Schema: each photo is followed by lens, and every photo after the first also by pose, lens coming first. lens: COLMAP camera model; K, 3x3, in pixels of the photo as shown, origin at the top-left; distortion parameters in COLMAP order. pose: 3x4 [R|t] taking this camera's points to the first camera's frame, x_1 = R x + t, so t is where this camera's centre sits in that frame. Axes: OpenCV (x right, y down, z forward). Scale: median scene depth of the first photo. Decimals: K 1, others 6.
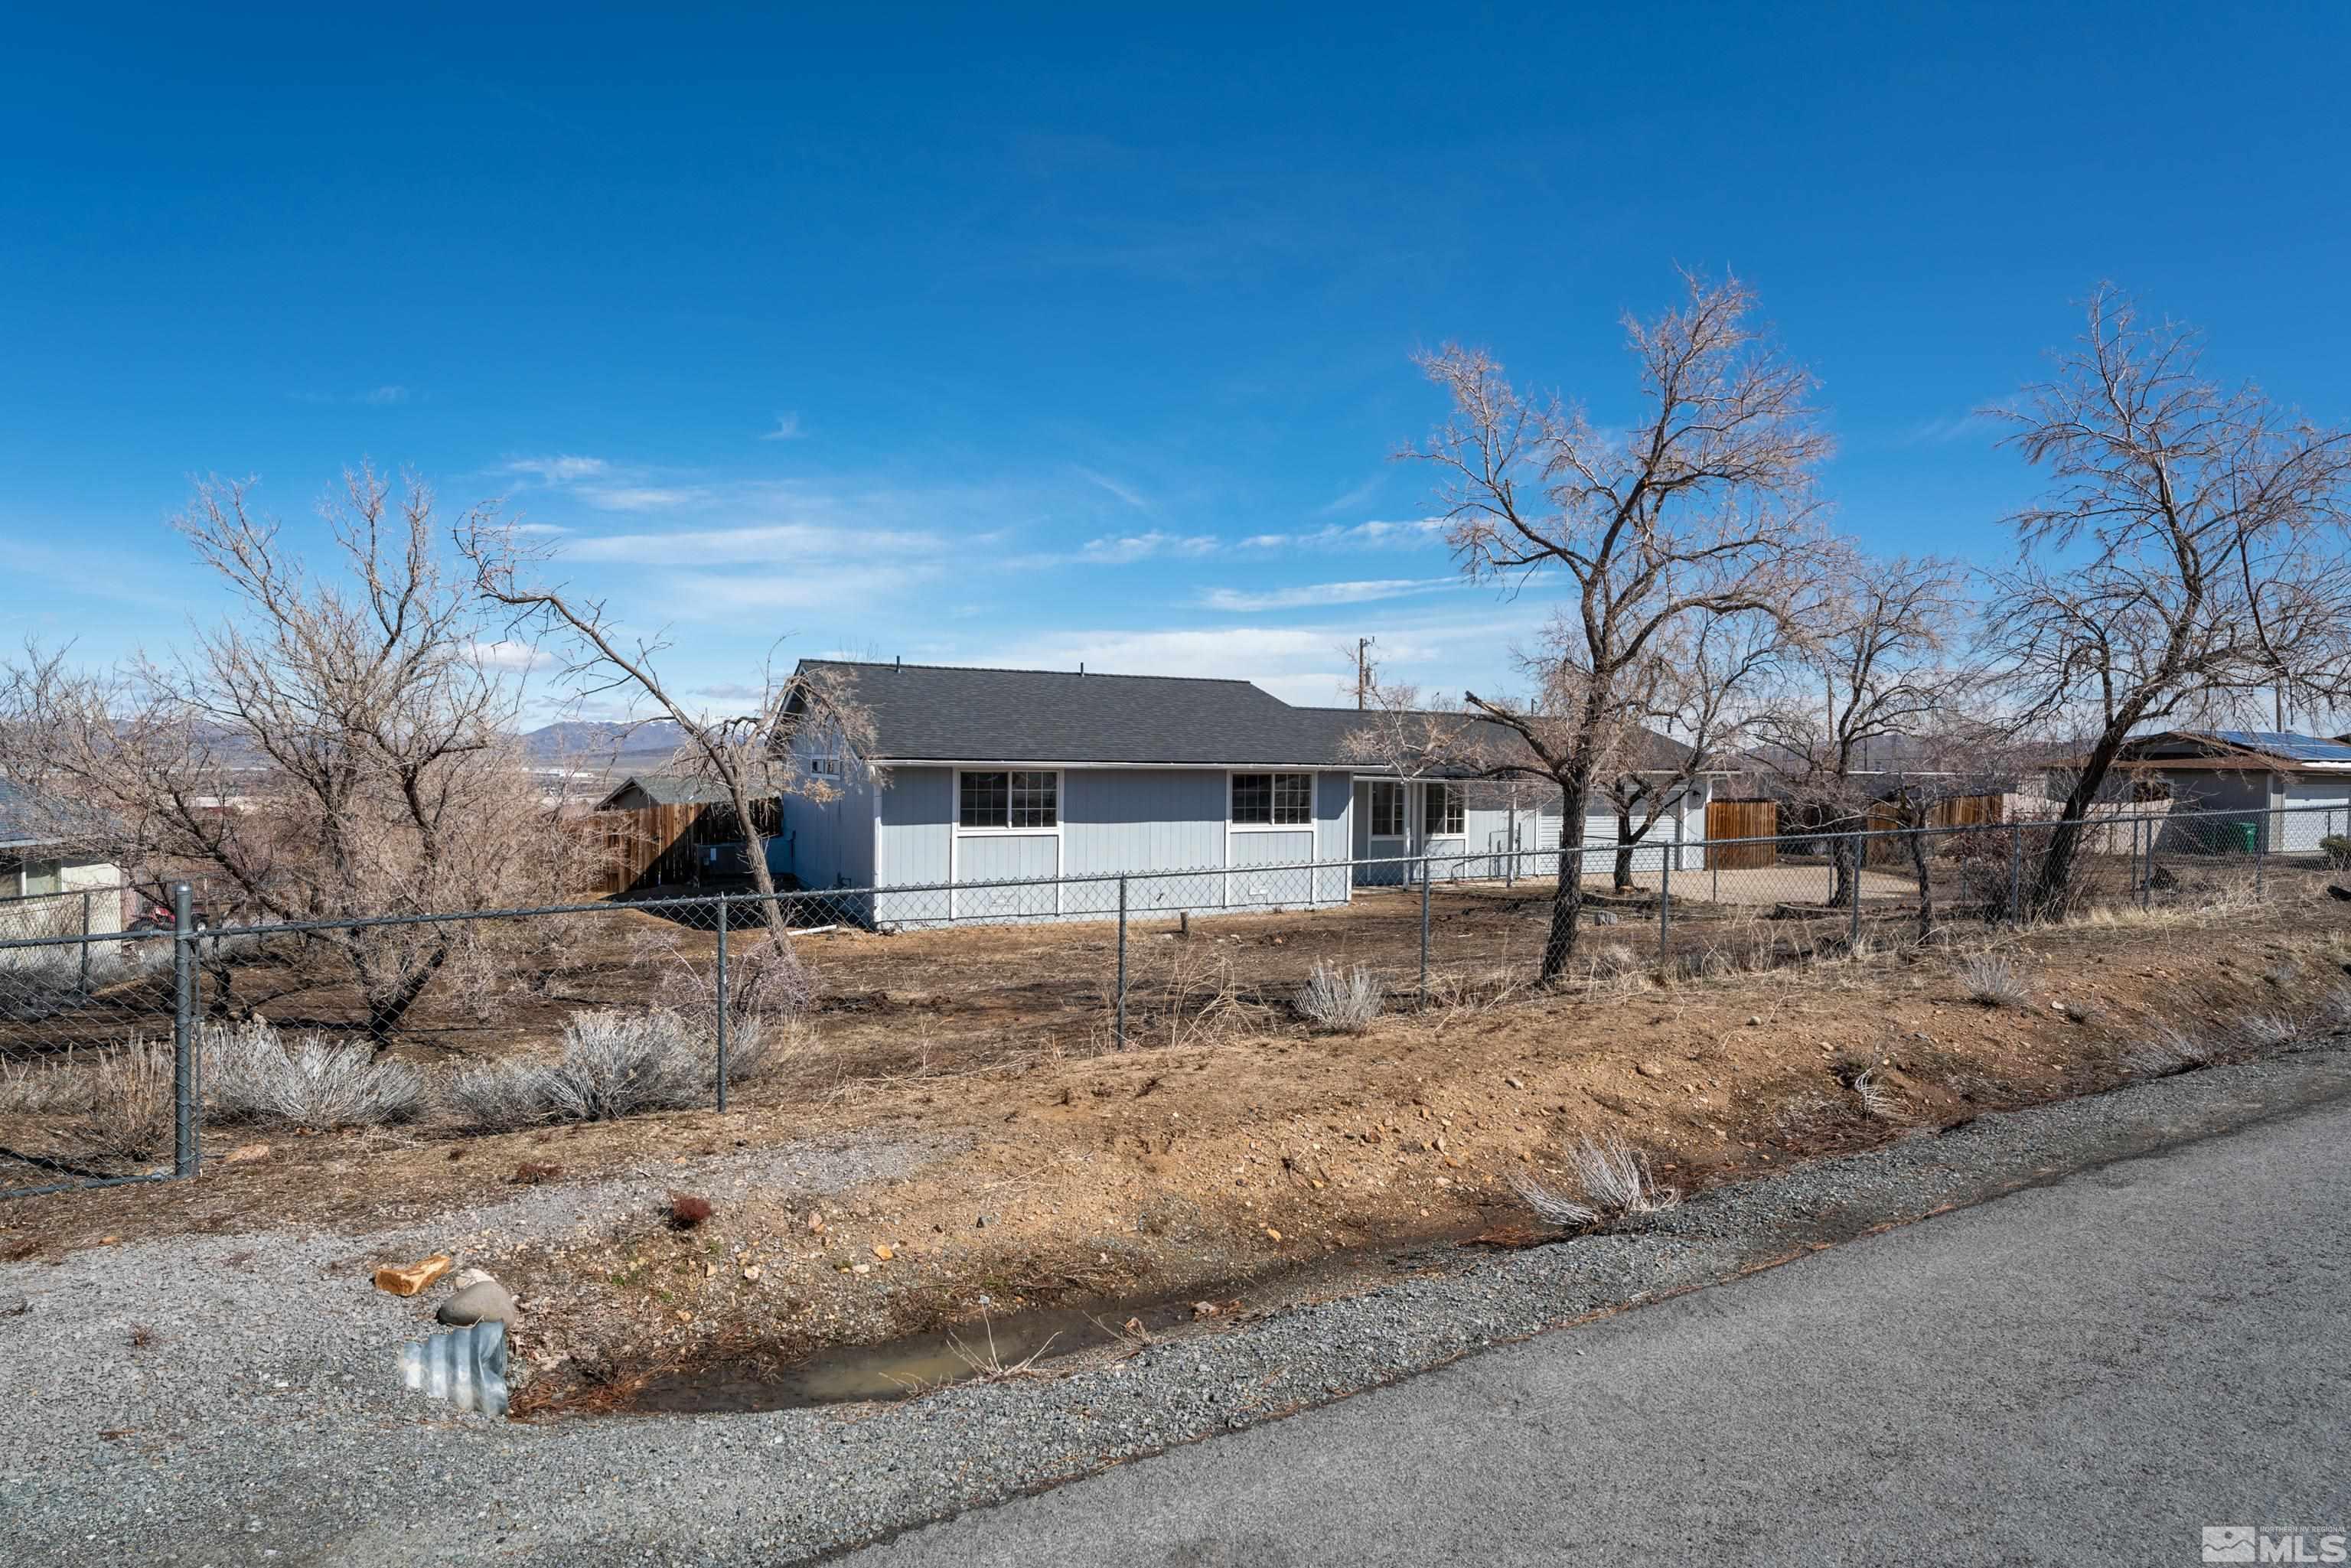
lens RADIAL K [[1264.9, 0, 1191.4], [0, 1264.9, 786.7], [0, 0, 1]] dist [0.032143, 0.000853]
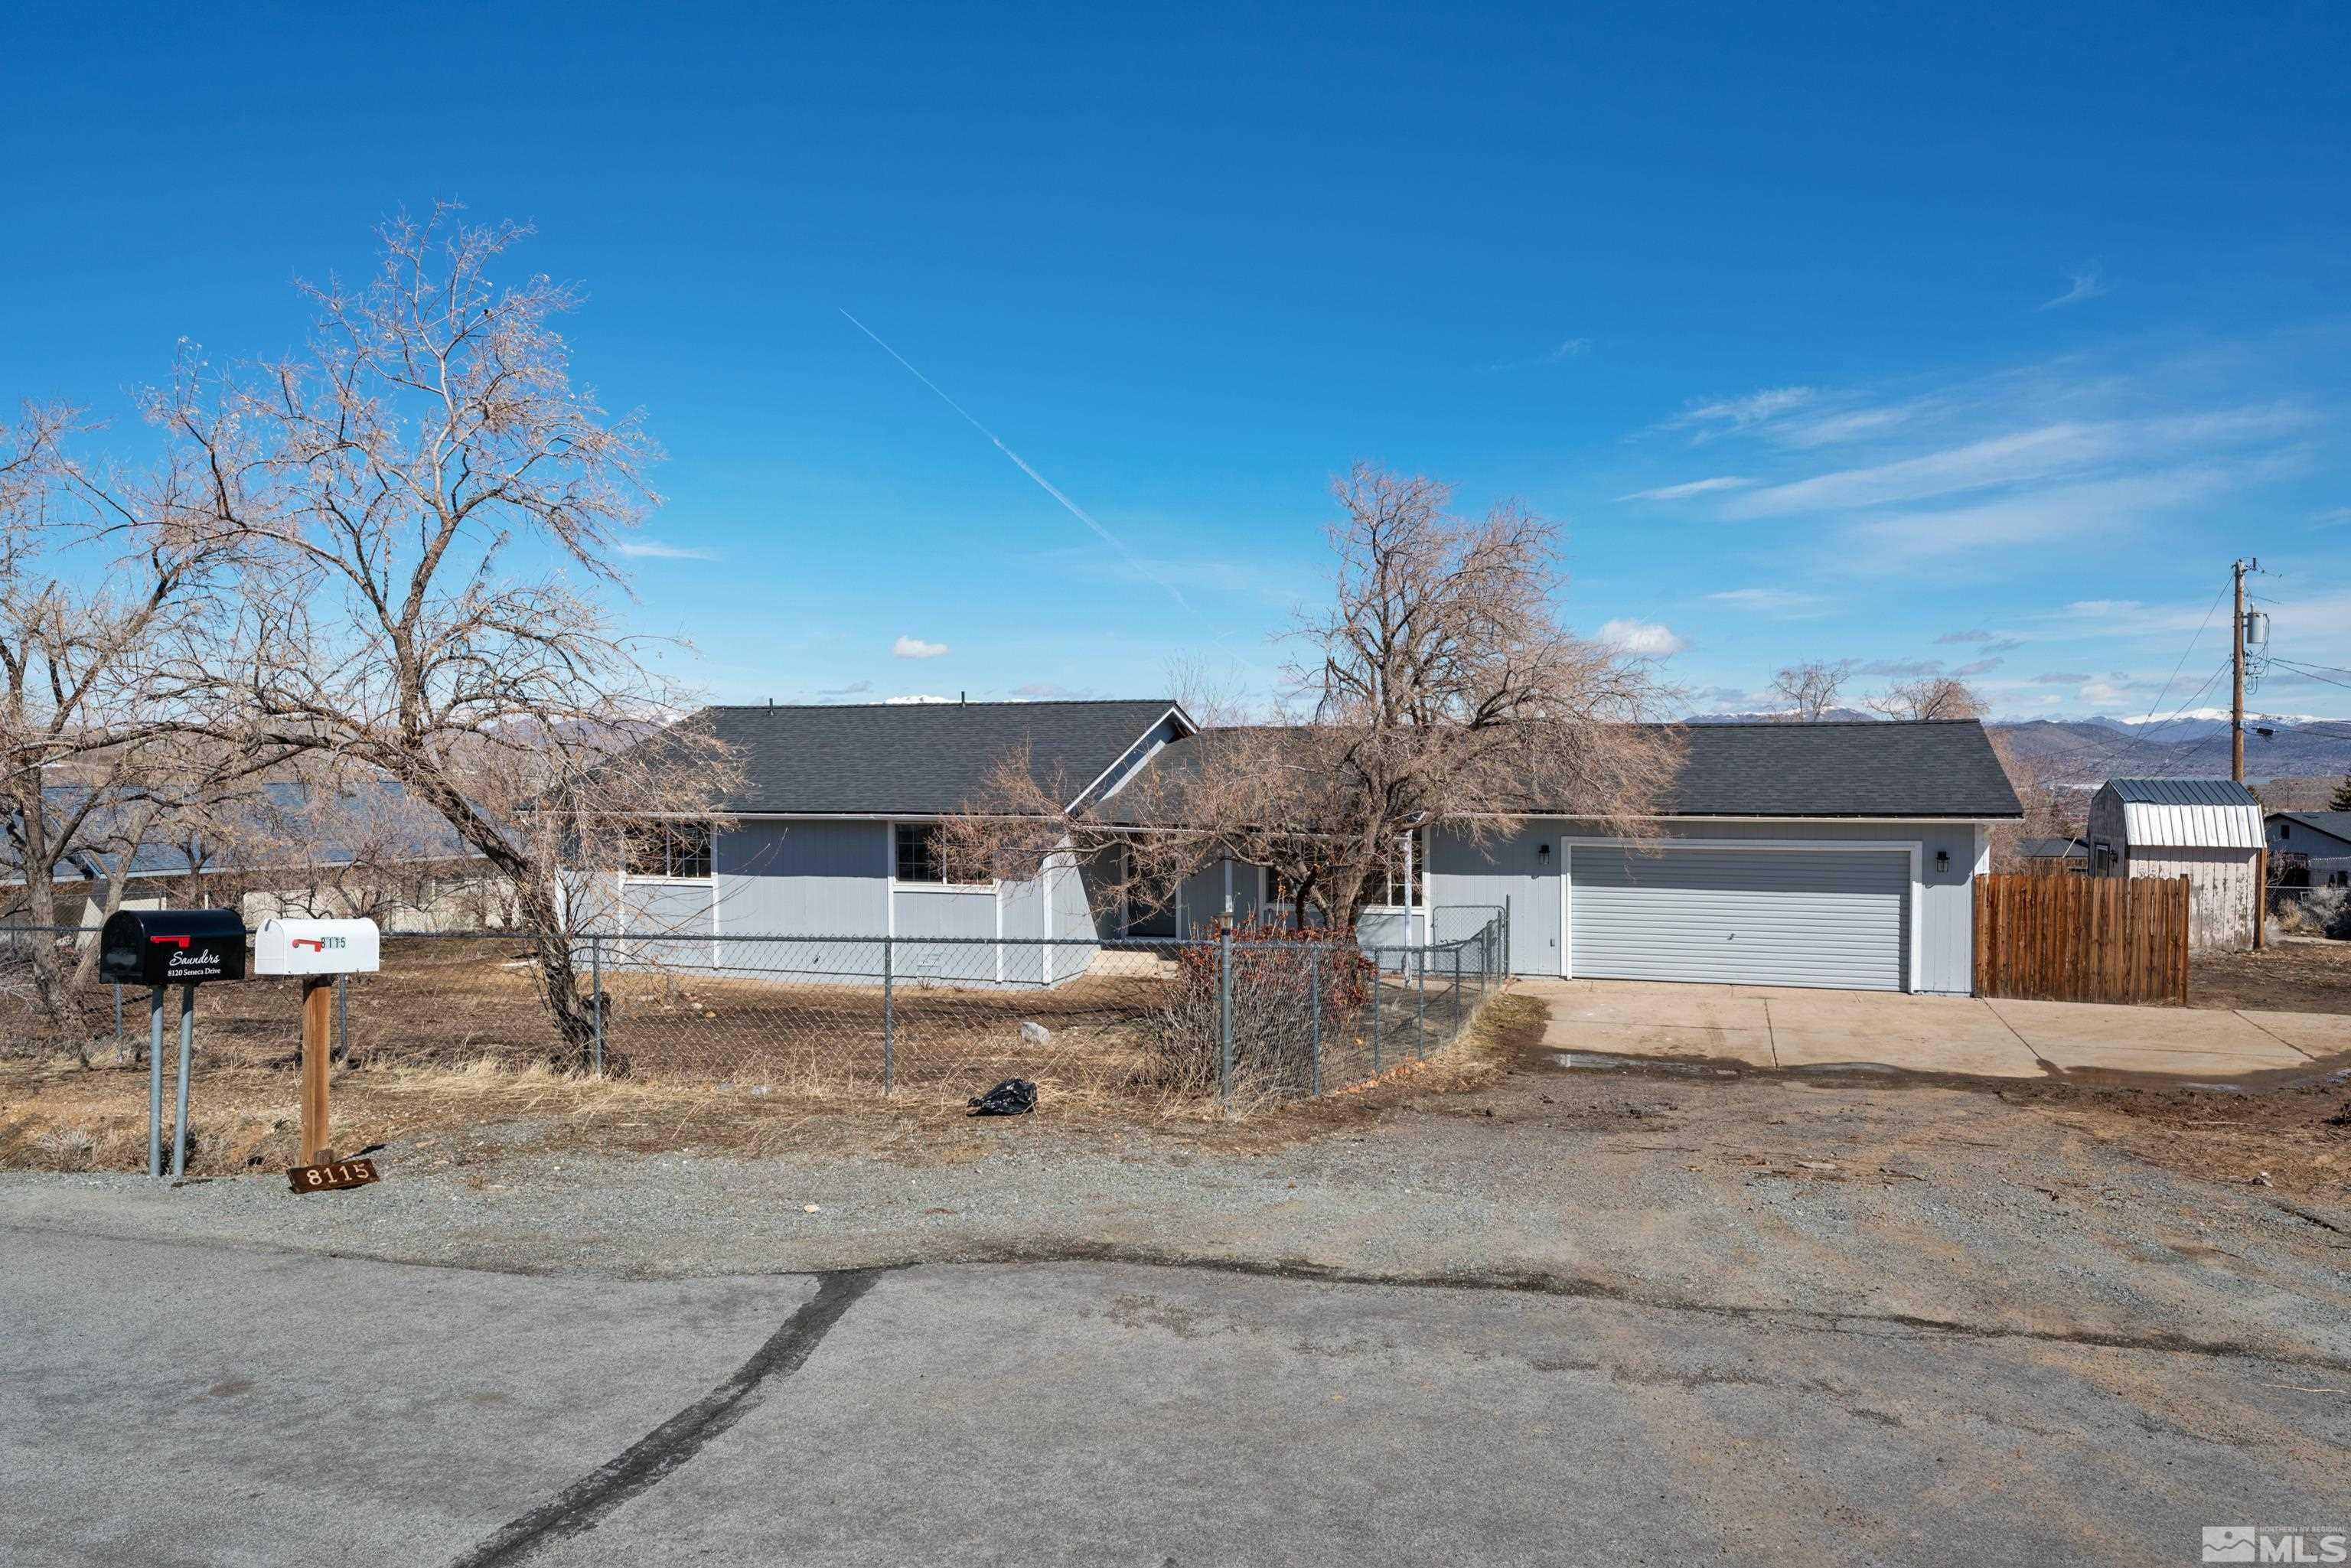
lens RADIAL K [[1632.4, 0, 1139.7], [0, 1632.4, 818.0], [0, 0, 1]] dist [-0.001375, 0.005456]
pose [[0.686285, 0.010943, -0.727251, 0.915983], [-0.001218, 0.999903, 0.013896, -0.028617], [0.727332, -0.008651, 0.686231, 0.350766]]
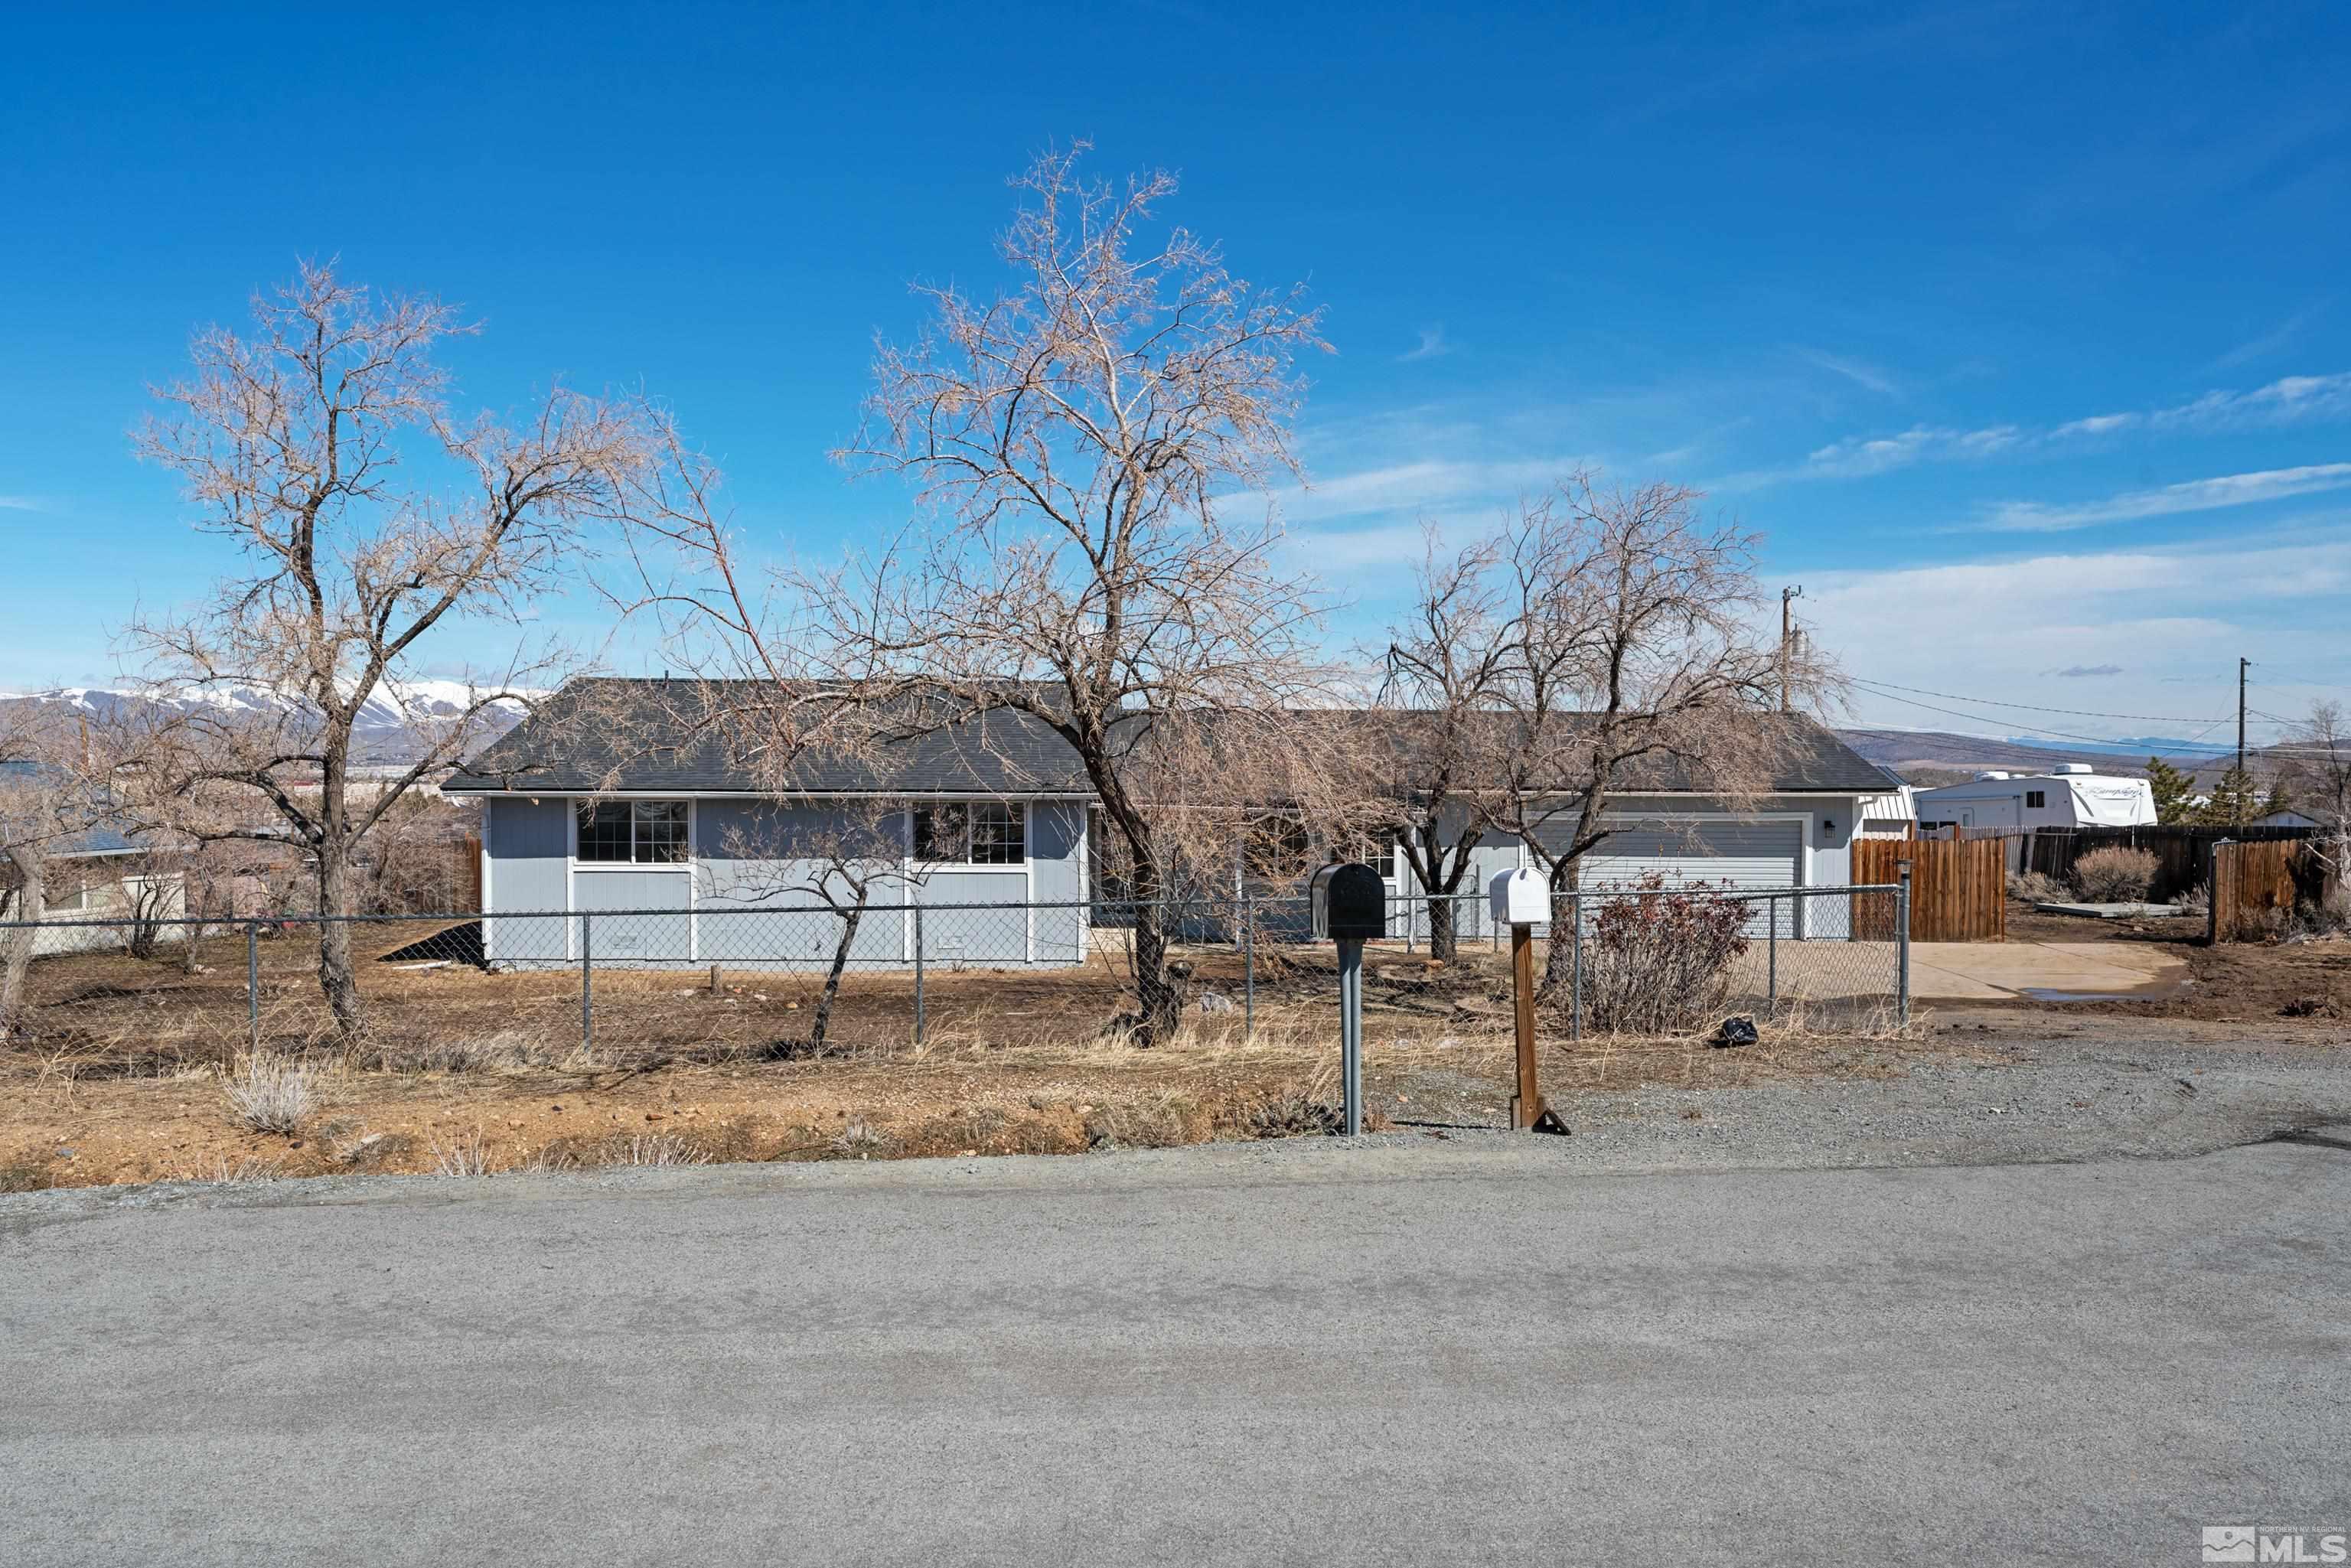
lens RADIAL K [[1632.4, 0, 1165.8], [0, 1632.4, 779.0], [0, 0, 1]] dist [-0.001375, 0.005456]
pose [[0.895874, -0.002063, -0.444303, 0.632977], [-0.000422, 0.999985, -0.005493, -0.018907], [0.444308, 0.005109, 0.895860, 0.112839]]
